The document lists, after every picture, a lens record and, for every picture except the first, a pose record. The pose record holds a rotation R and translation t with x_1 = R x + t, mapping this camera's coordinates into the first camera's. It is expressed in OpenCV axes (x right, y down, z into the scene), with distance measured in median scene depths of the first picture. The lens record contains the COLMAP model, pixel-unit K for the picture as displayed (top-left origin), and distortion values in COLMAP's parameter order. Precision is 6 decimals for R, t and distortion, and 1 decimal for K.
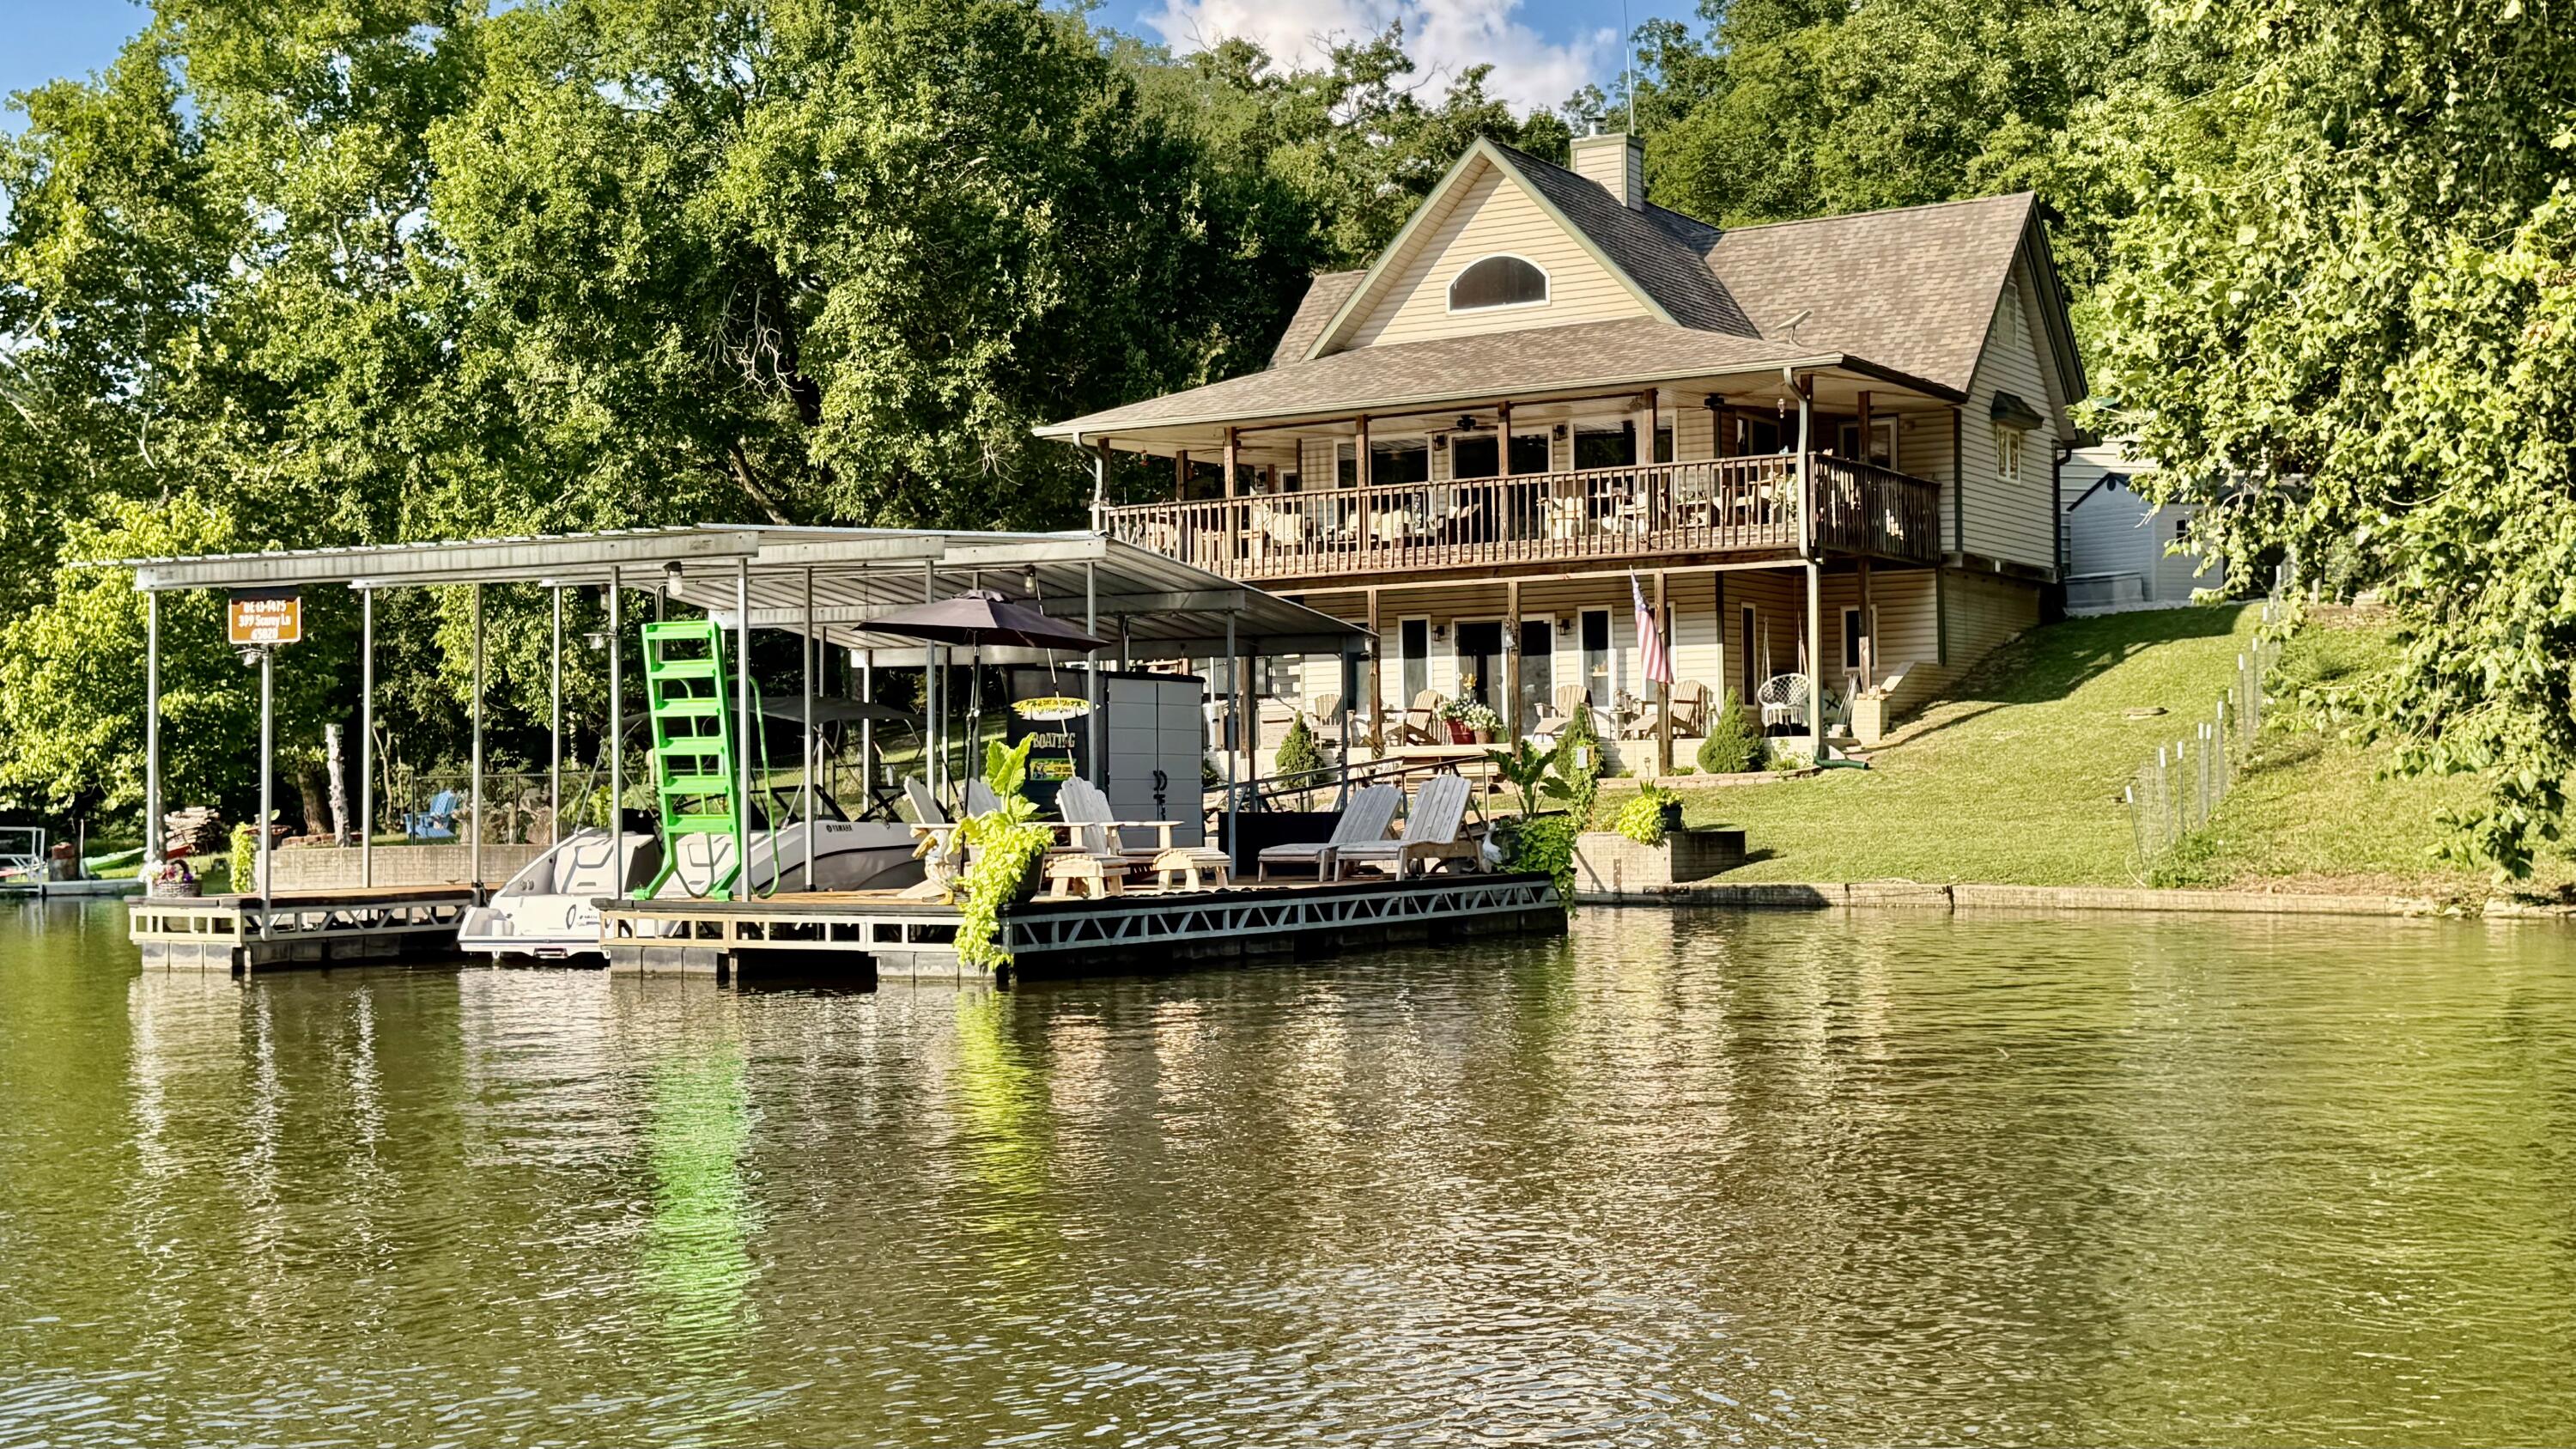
lens RADIAL K [[3124.6, 0, 1288.0], [0, 3124.6, 724.5], [0, 0, 1]] dist [0.167383, -0.381672]
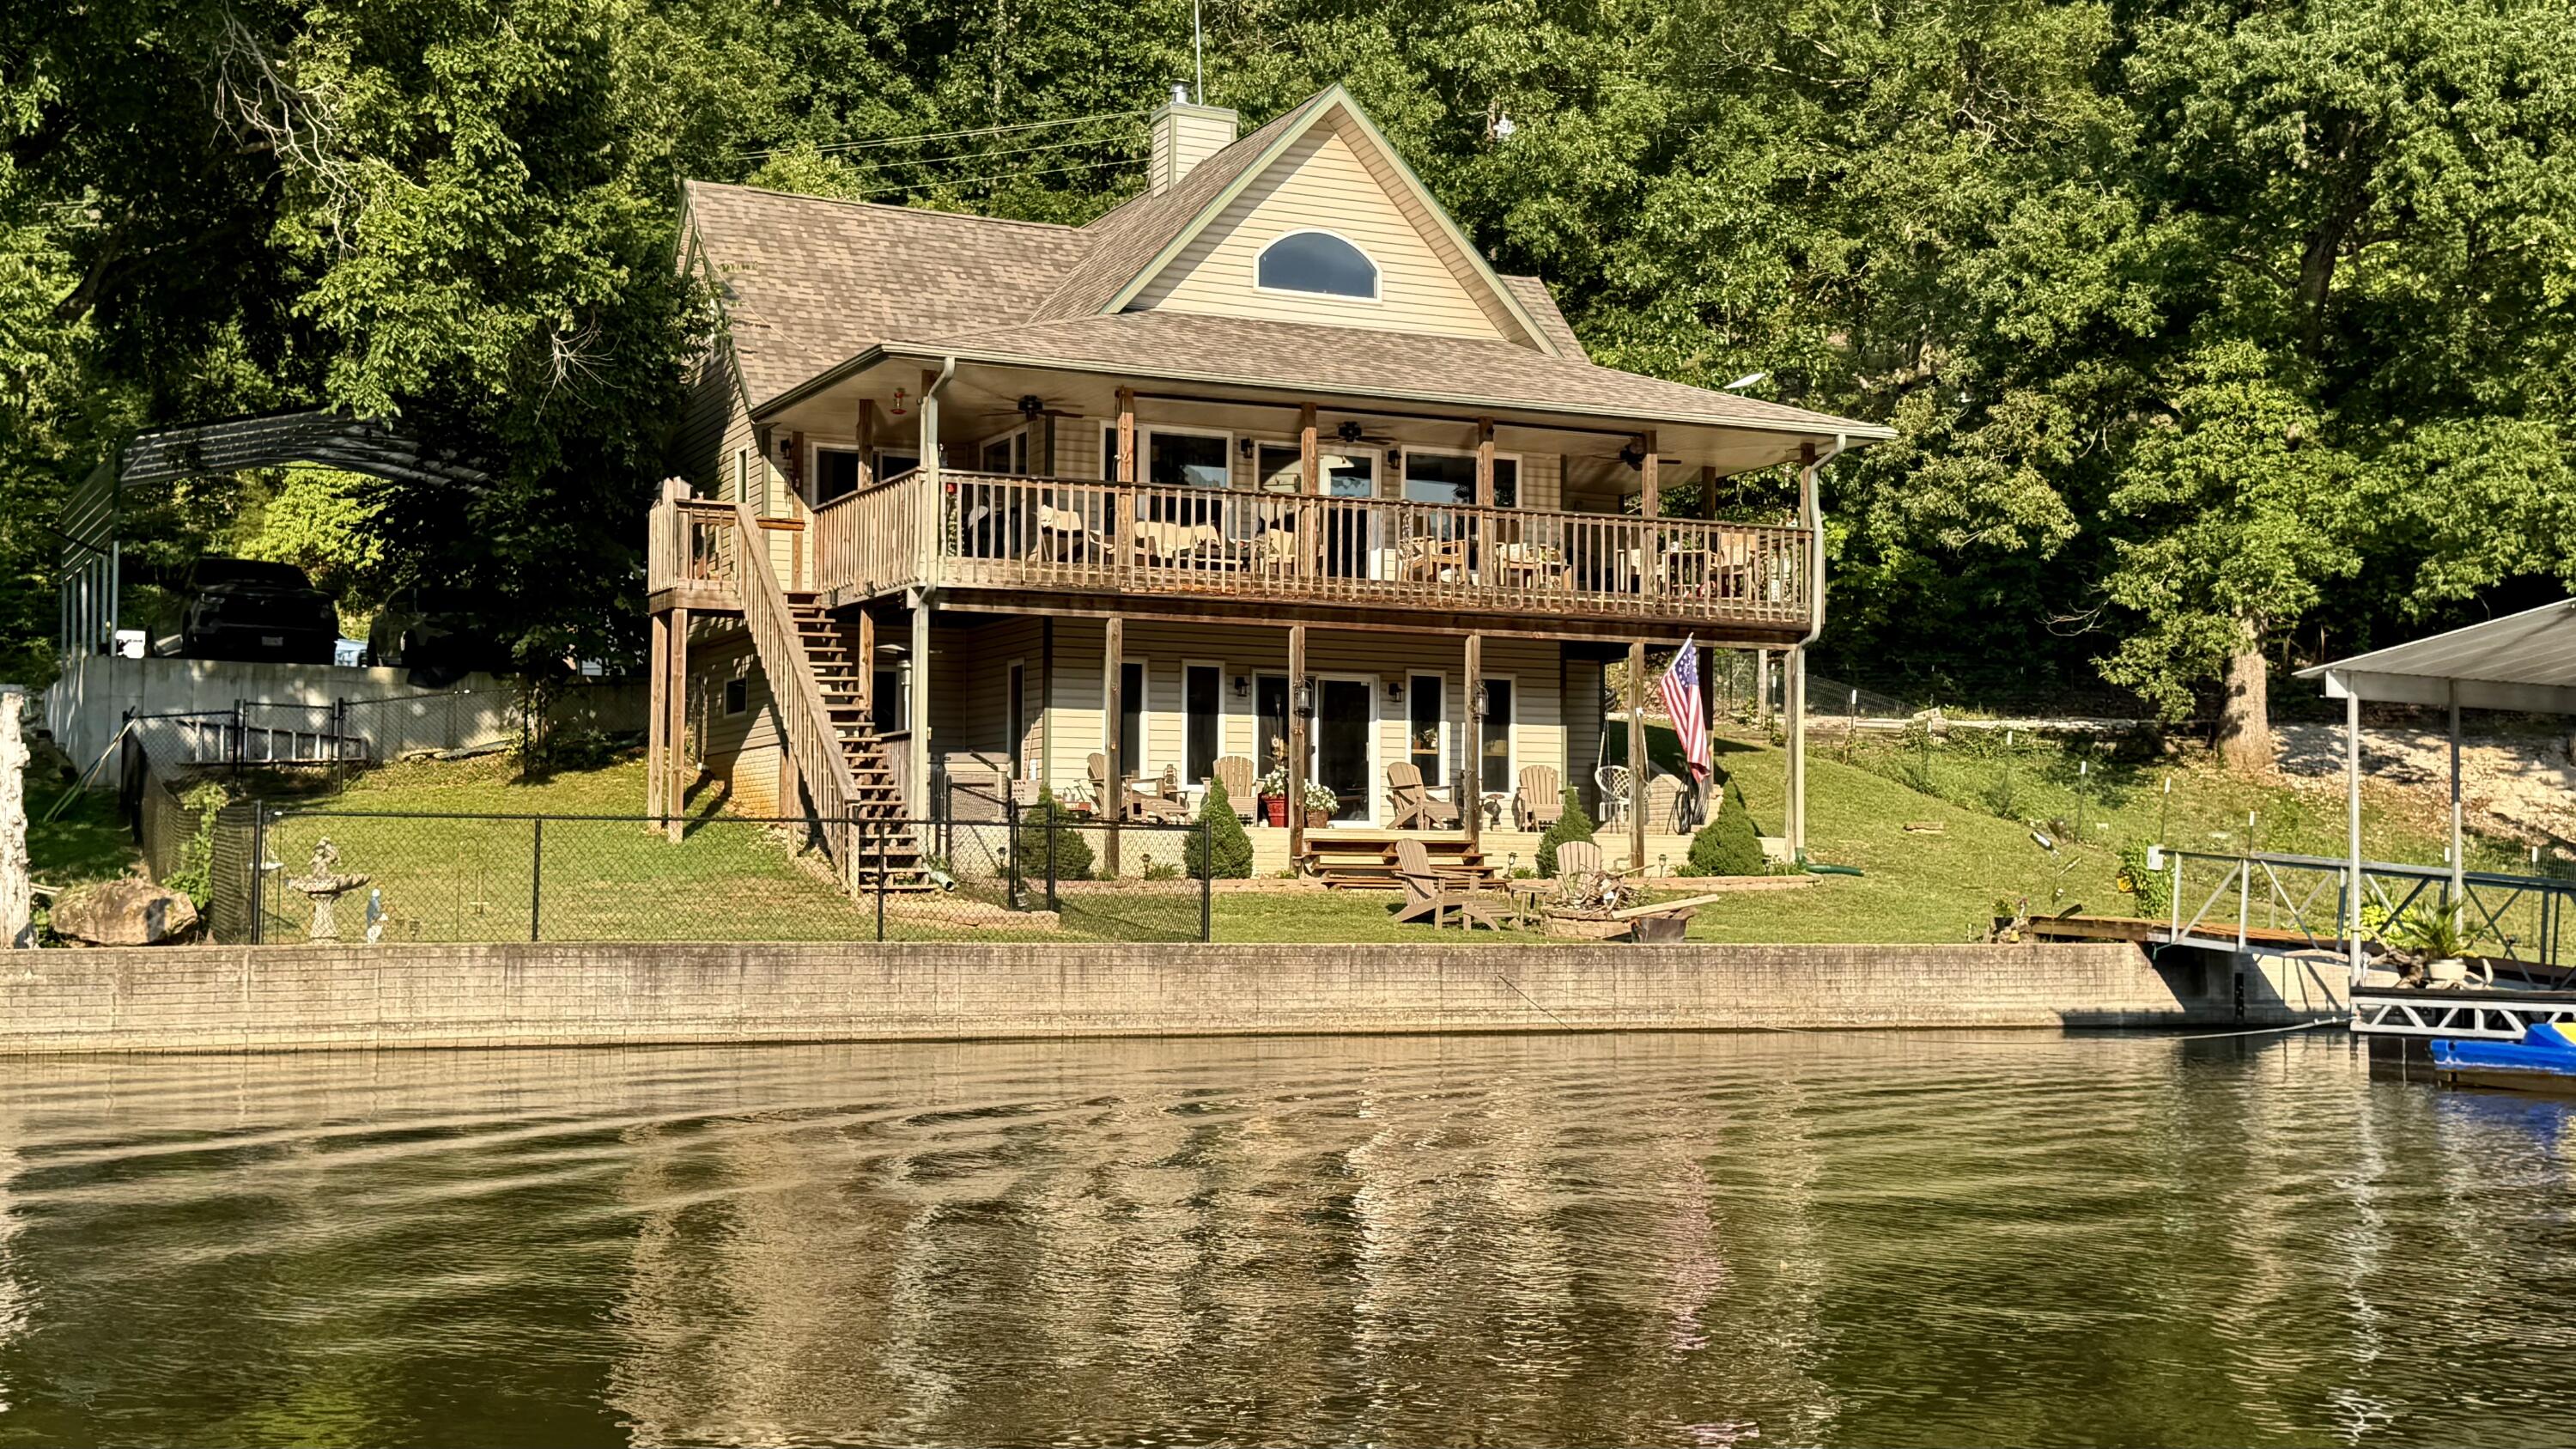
lens RADIAL K [[3002.4, 0, 1301.8], [0, 3002.4, 735.0], [0, 0, 1]] dist [0.177072, -0.415376]
pose [[0.569393, 0.066625, 0.819361, -0.587615], [-0.037034, 0.997777, -0.055396, 0.025774], [-0.821231, 0.001198, 0.570595, 0.572610]]
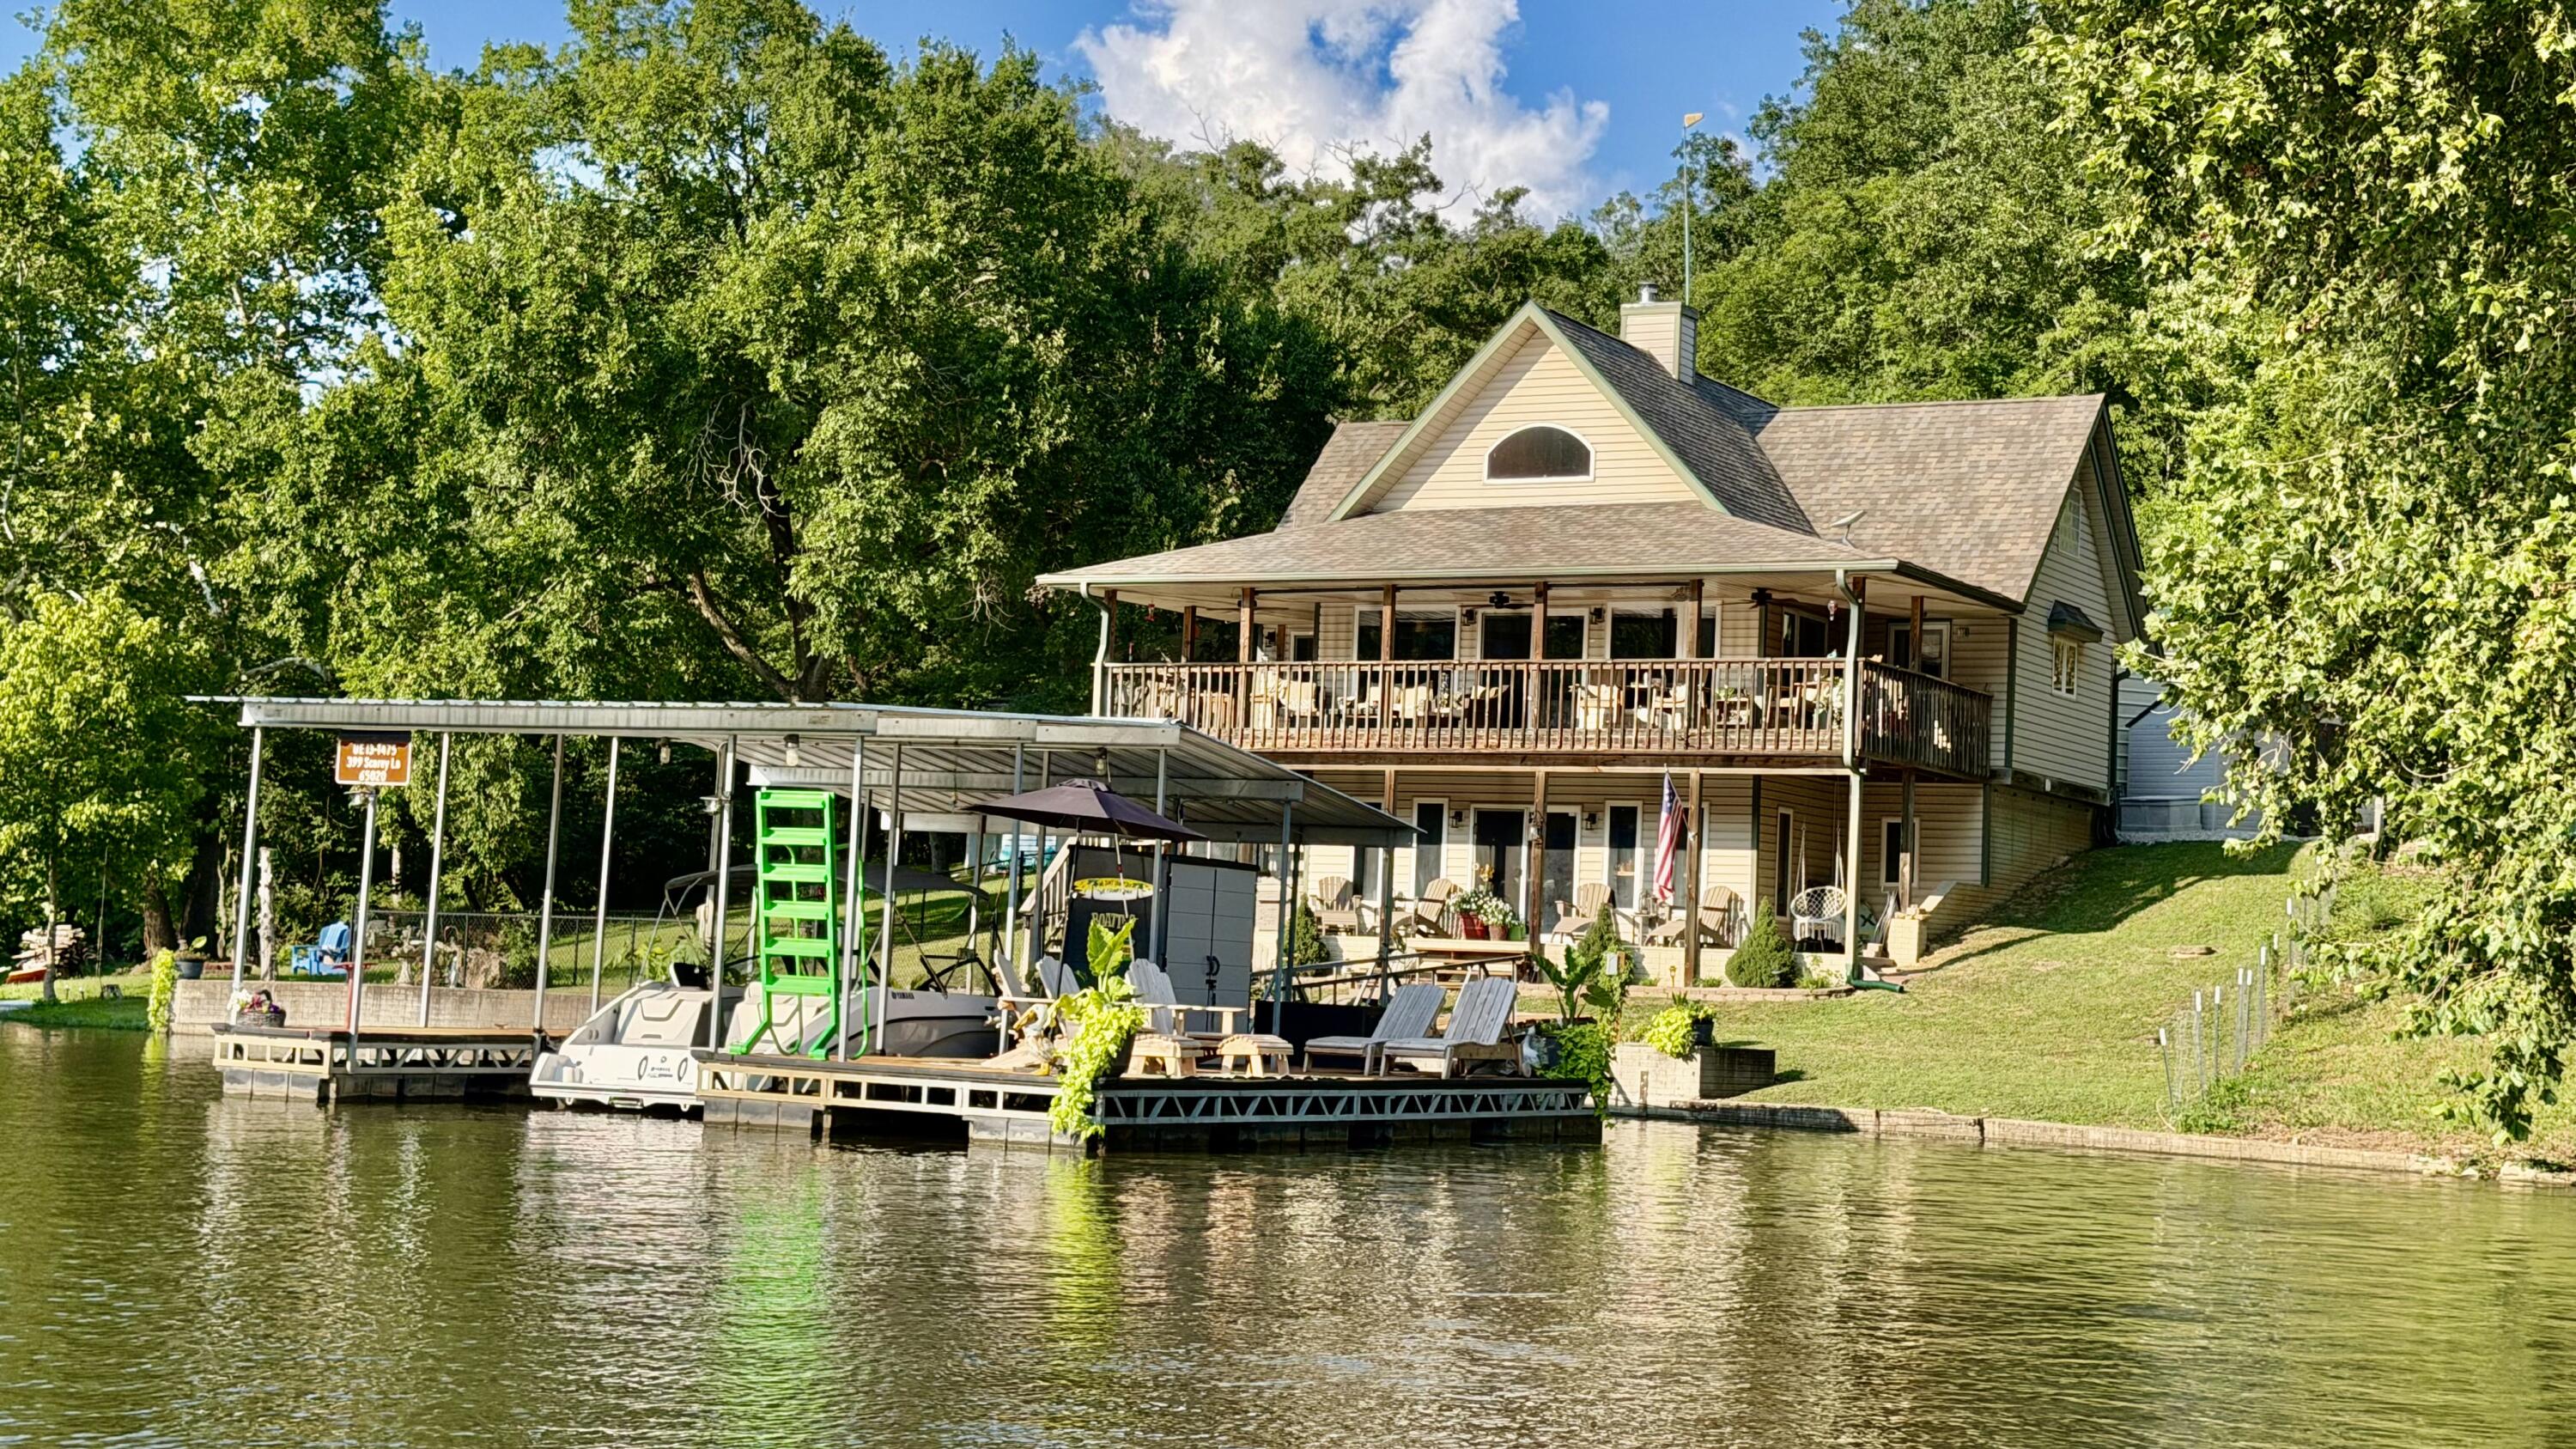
lens RADIAL K [[3754.2, 0, 1342.4], [0, 3754.2, 684.6], [0, 0, 1]] dist [0.126272, -0.089802]
pose [[0.997558, 0.061708, 0.032711, -0.026117], [-0.059799, 0.996615, -0.056422, -0.003944], [-0.036082, 0.054328, 0.997871, -0.129865]]
